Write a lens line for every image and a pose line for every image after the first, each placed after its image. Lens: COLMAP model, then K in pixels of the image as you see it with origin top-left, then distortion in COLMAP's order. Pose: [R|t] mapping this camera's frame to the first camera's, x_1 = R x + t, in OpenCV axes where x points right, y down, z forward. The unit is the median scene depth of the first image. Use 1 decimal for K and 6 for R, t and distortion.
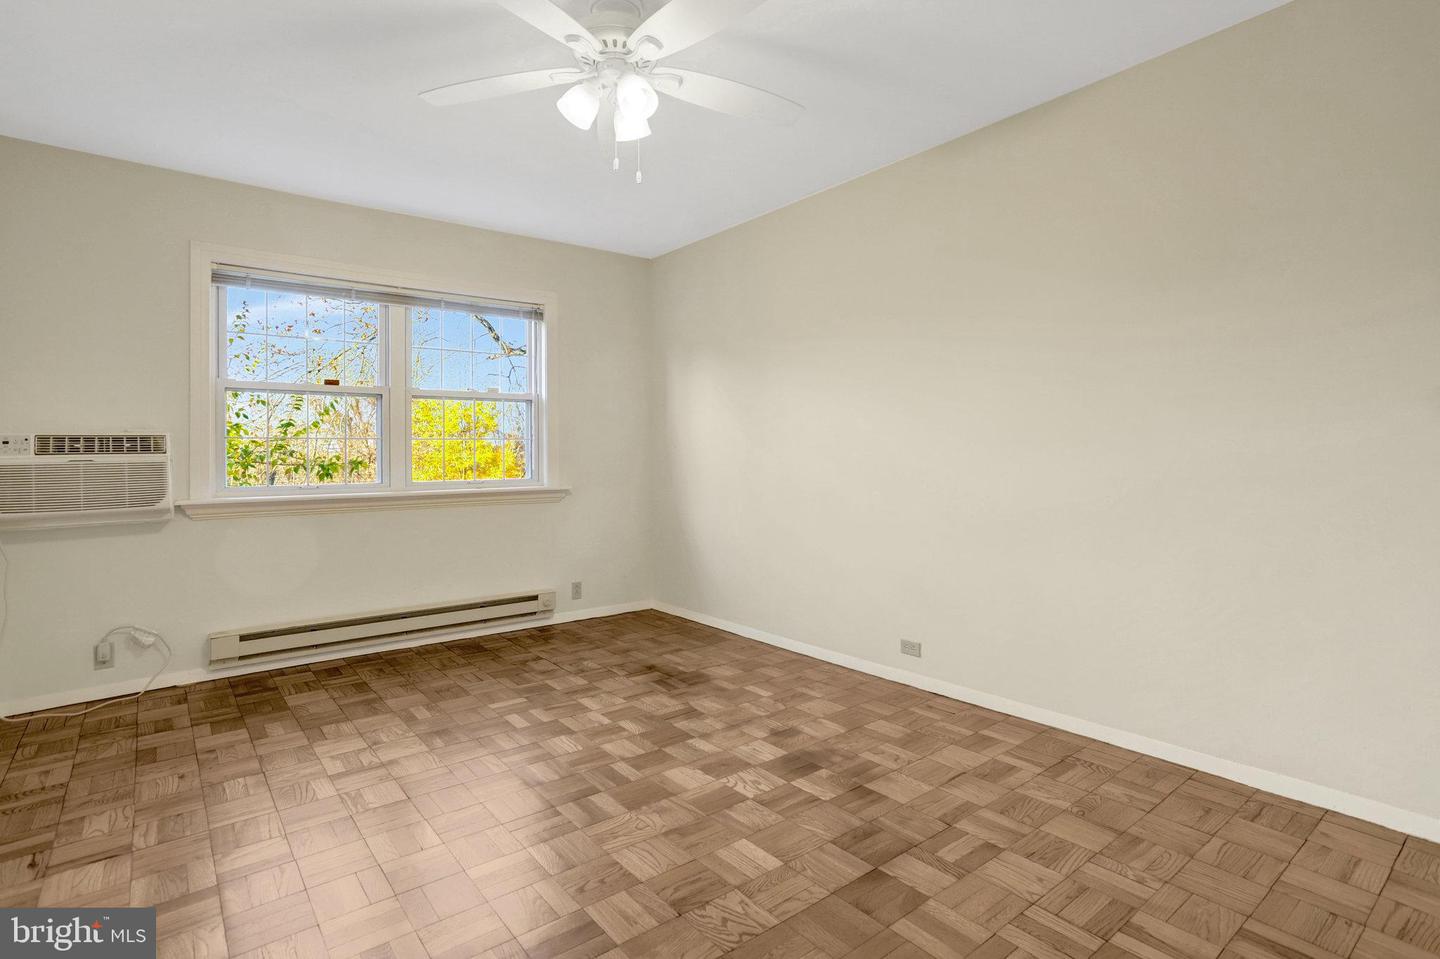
lens RADIAL K [[720.2, 0, 725.2], [0, 720.2, 426.3], [0, 0, 1]] dist [-0.031160, 0.020832]
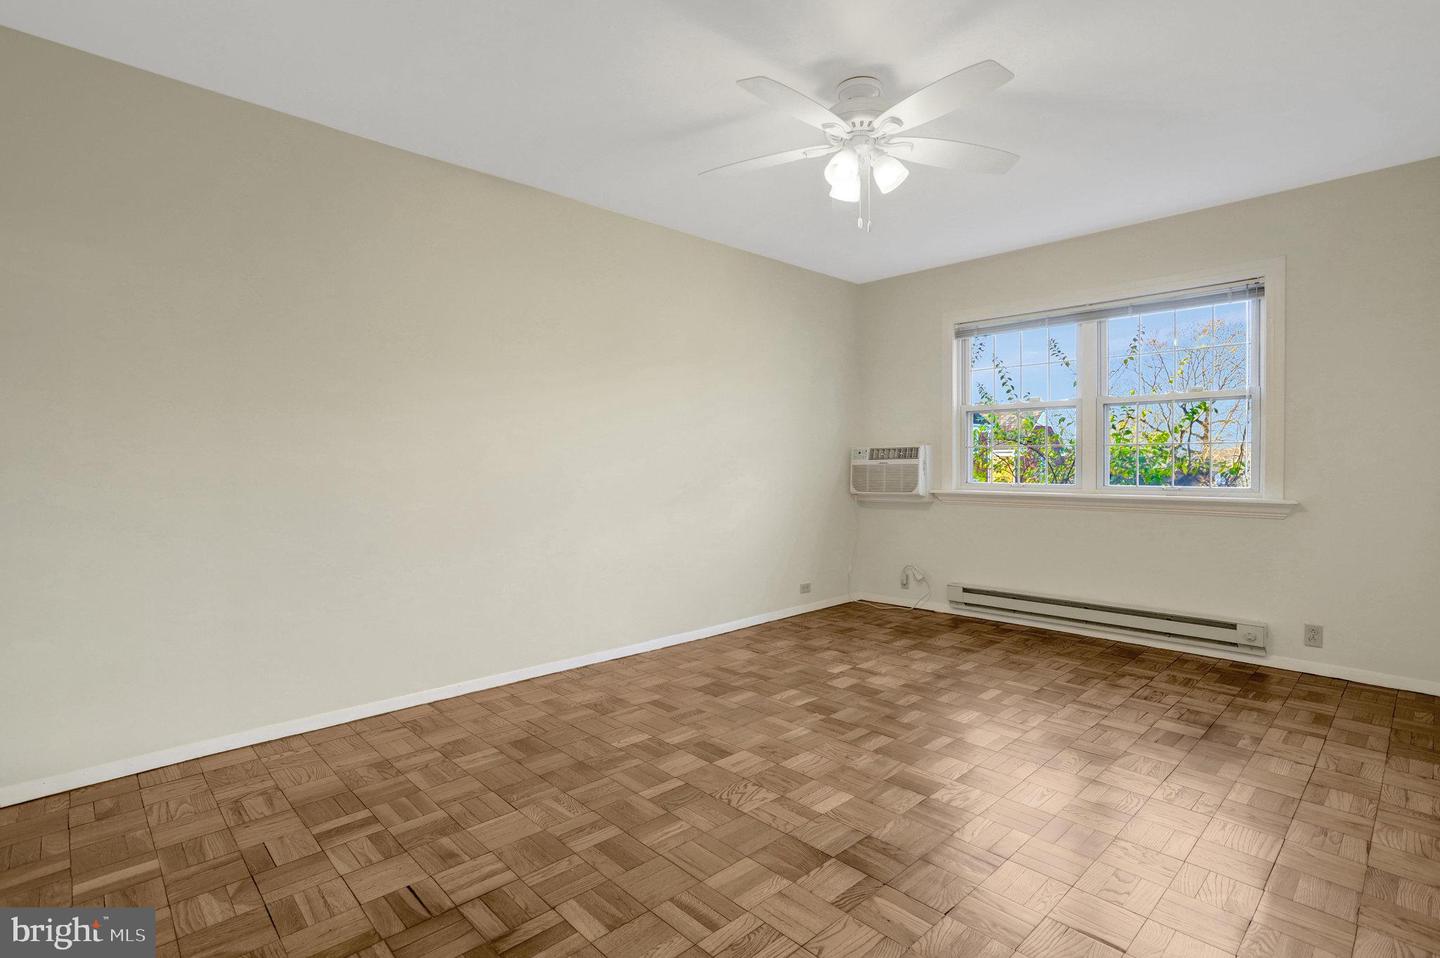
lens RADIAL K [[702.5, 0, 716.7], [0, 702.5, 466.7], [0, 0, 1]] dist [-0.047268, 0.030080]
pose [[0.076102, 0.013892, -0.997003, 0.732734], [0.038965, 0.999098, 0.016896, 0.013304], [0.996338, -0.040134, 0.075492, 0.470873]]
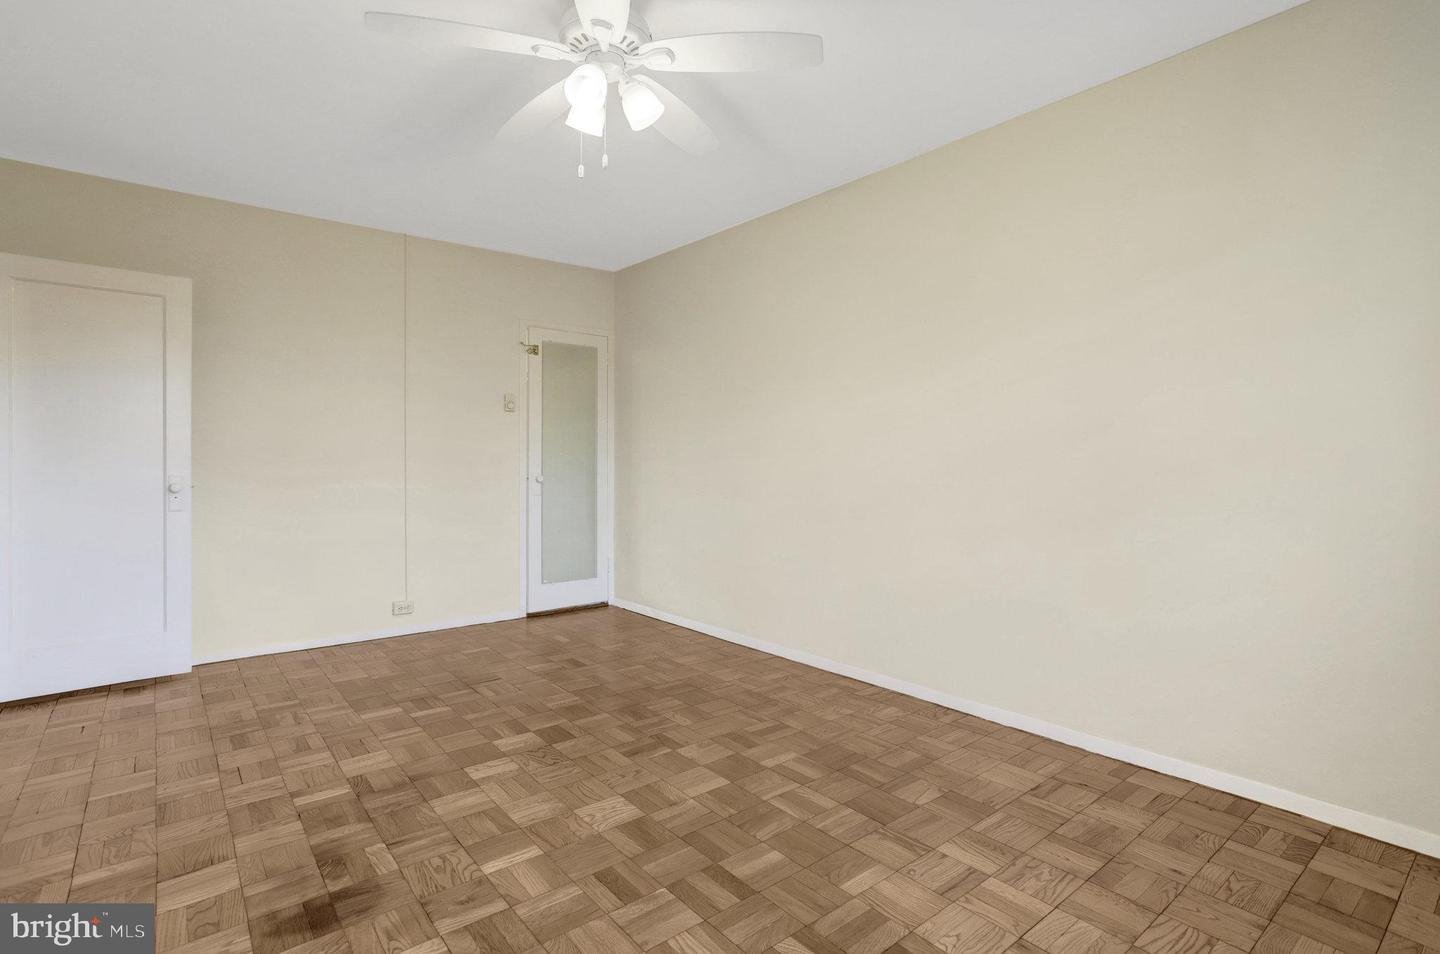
lens RADIAL K [[702.5, 0, 716.7], [0, 702.5, 464.7], [0, 0, 1]] dist [-0.047268, 0.030080]
pose [[-0.999932, 0.010390, 0.005244, -0.213387], [0.010244, 0.999576, -0.027249, 0.051936], [-0.005525, -0.027193, -0.999615, 1.374437]]
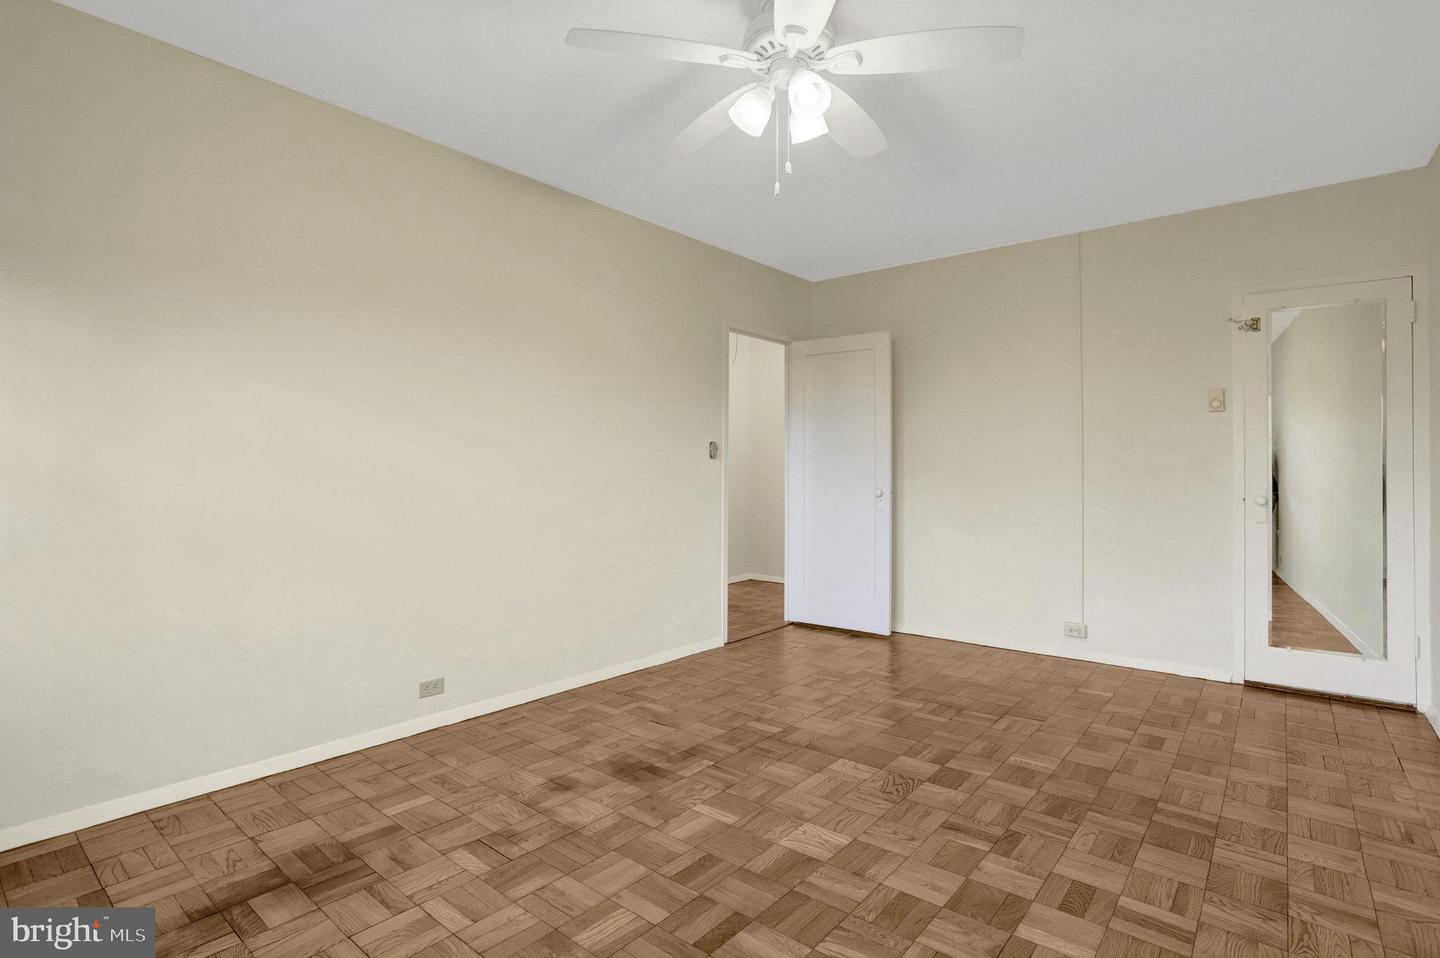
lens RADIAL K [[713.3, 0, 717.5], [0, 713.3, 464.0], [0, 0, 1]] dist [-0.072792, 0.033191]
pose [[-0.198979, 0.016900, 0.979858, -0.742772], [-0.038920, 0.998926, -0.025132, 0.039858], [-0.979231, -0.043137, -0.198108, 0.910717]]
